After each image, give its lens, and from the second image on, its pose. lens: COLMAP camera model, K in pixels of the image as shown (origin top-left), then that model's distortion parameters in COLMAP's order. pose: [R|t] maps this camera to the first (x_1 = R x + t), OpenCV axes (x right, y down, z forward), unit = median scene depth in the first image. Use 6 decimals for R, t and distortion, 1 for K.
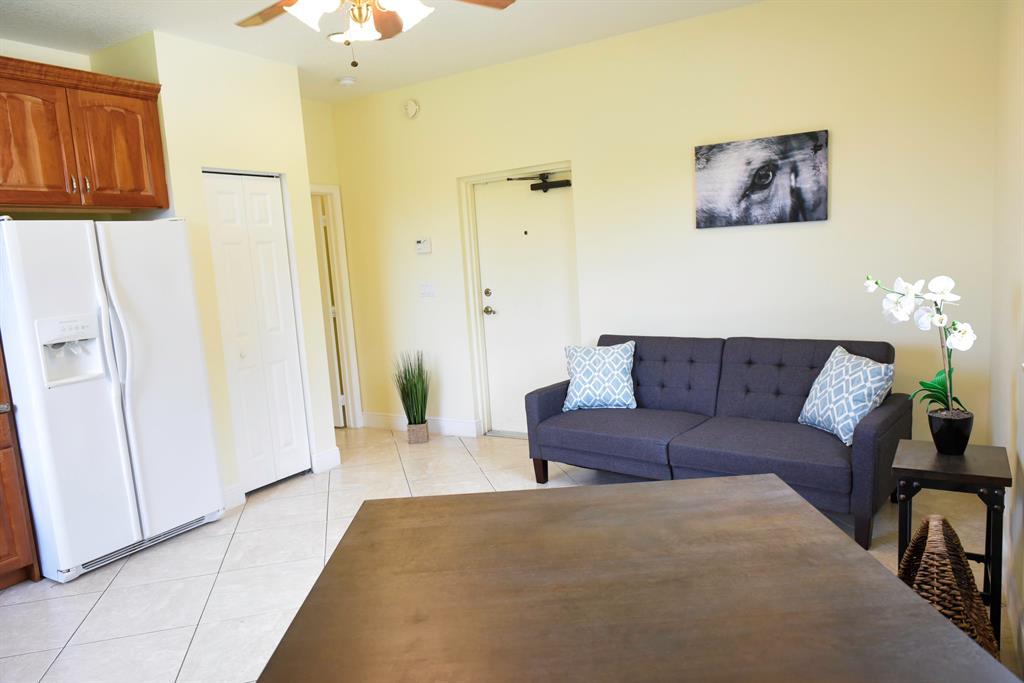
lens RADIAL K [[697.1, 0, 514.3], [0, 697.1, 343.1], [0, 0, 1]] dist [-0.013175, 0.000440]
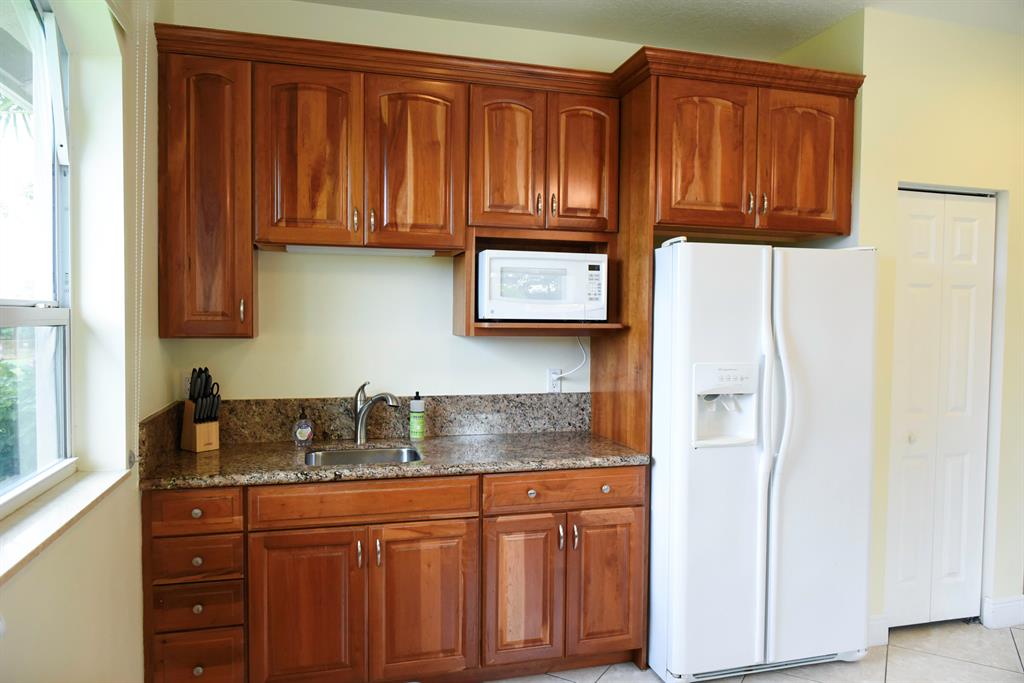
lens RADIAL K [[697.1, 0, 512.6], [0, 697.1, 342.6], [0, 0, 1]] dist [-0.013175, 0.000440]
pose [[0.720599, 0.099175, -0.686222, -0.254737], [-0.148188, 0.988878, -0.012695, -0.013690], [0.677331, 0.110838, 0.727281, 0.227803]]
